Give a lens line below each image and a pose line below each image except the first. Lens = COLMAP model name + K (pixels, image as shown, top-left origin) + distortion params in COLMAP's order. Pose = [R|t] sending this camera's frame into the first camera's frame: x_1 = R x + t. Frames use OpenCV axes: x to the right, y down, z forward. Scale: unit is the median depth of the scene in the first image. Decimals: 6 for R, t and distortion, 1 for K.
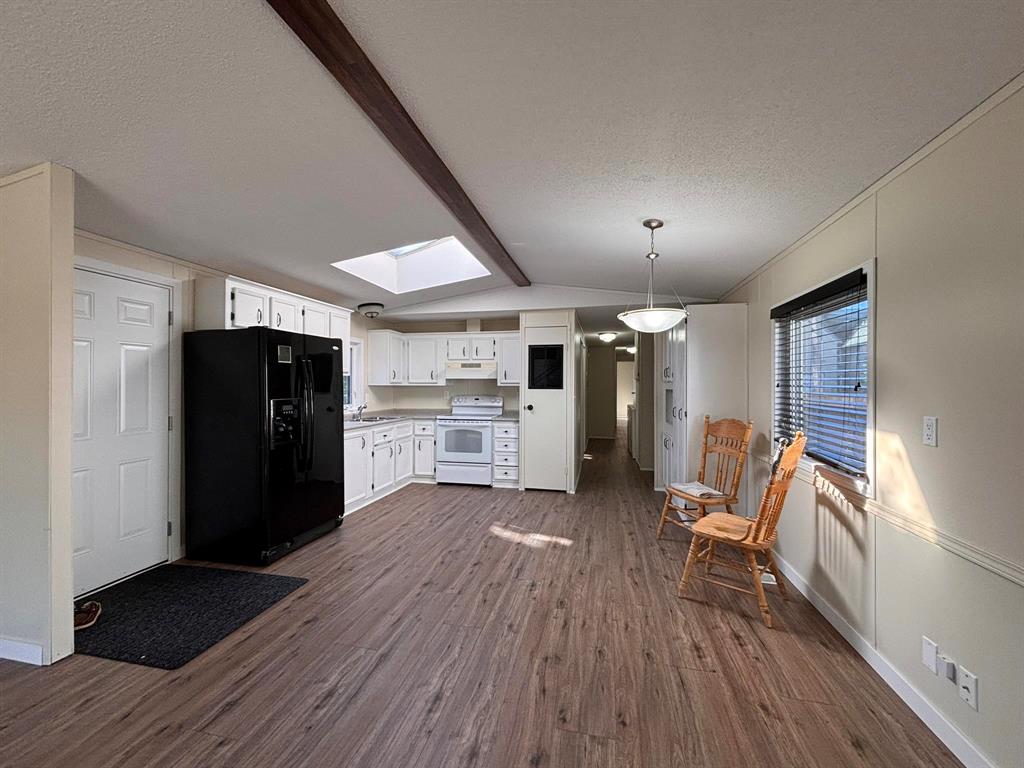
lens RADIAL K [[411.3, 0, 512.8], [0, 411.3, 383.6], [0, 0, 1]] dist [-0.001378, 0.000018]
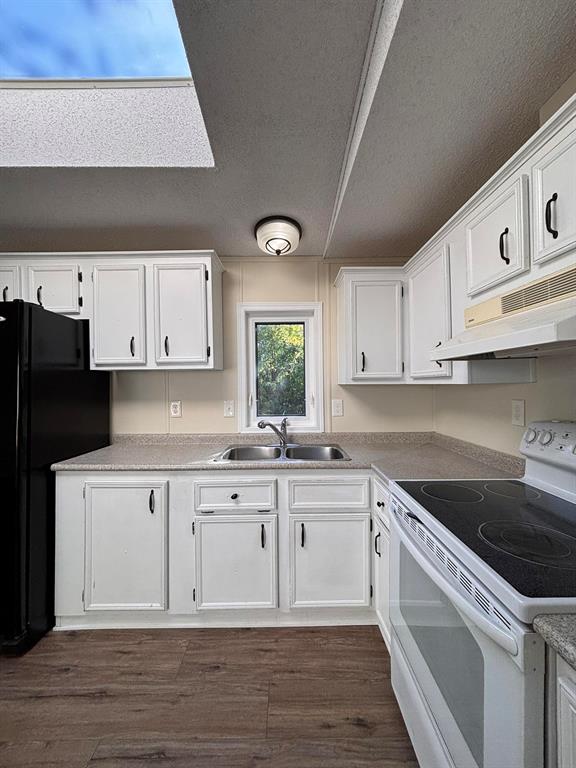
lens RADIAL K [[308.5, 0, 286.3], [0, 308.5, 379.4], [0, 0, 1]] dist [-0.001378, 0.000018]
pose [[0.211440, -0.027937, -0.976992, 0.039779], [0.005459, 0.999610, -0.027402, 0.008471], [0.977376, 0.000460, 0.211510, 0.977498]]
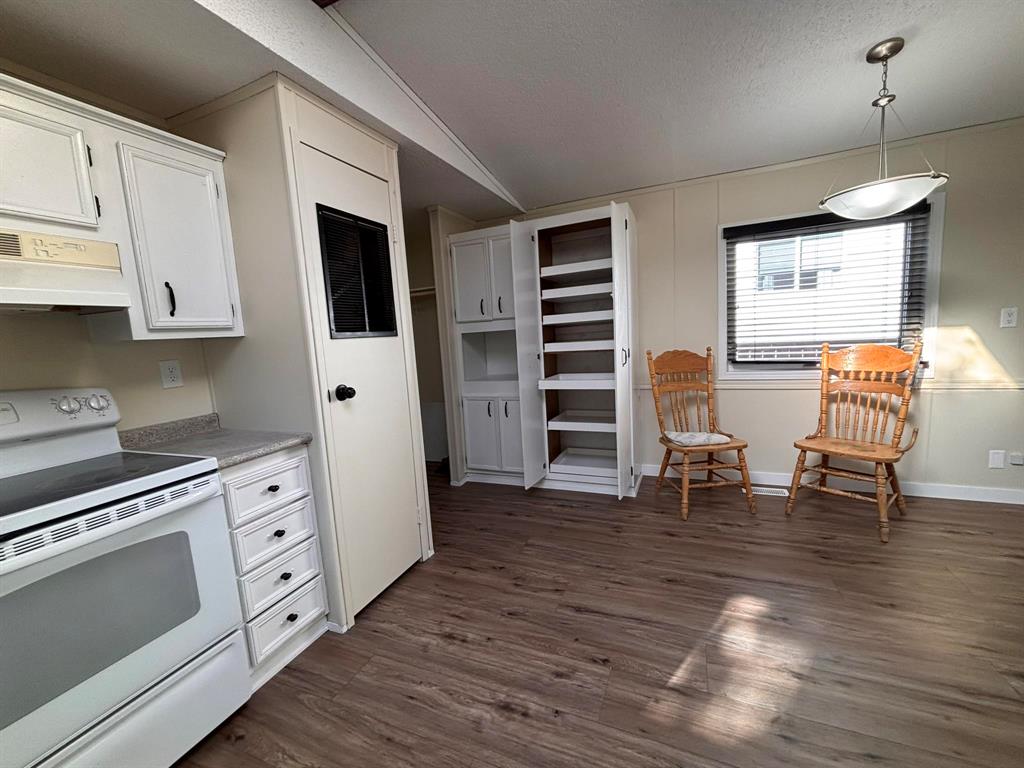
lens RADIAL K [[411.3, 0, 514.3], [0, 411.3, 383.8], [0, 0, 1]] dist [-0.001378, 0.000018]
pose [[0.190918, -0.143187, 0.971106, -0.292592], [0.059618, 0.989169, 0.134129, 0.014201], [-0.979794, 0.032287, 0.197387, 0.865713]]
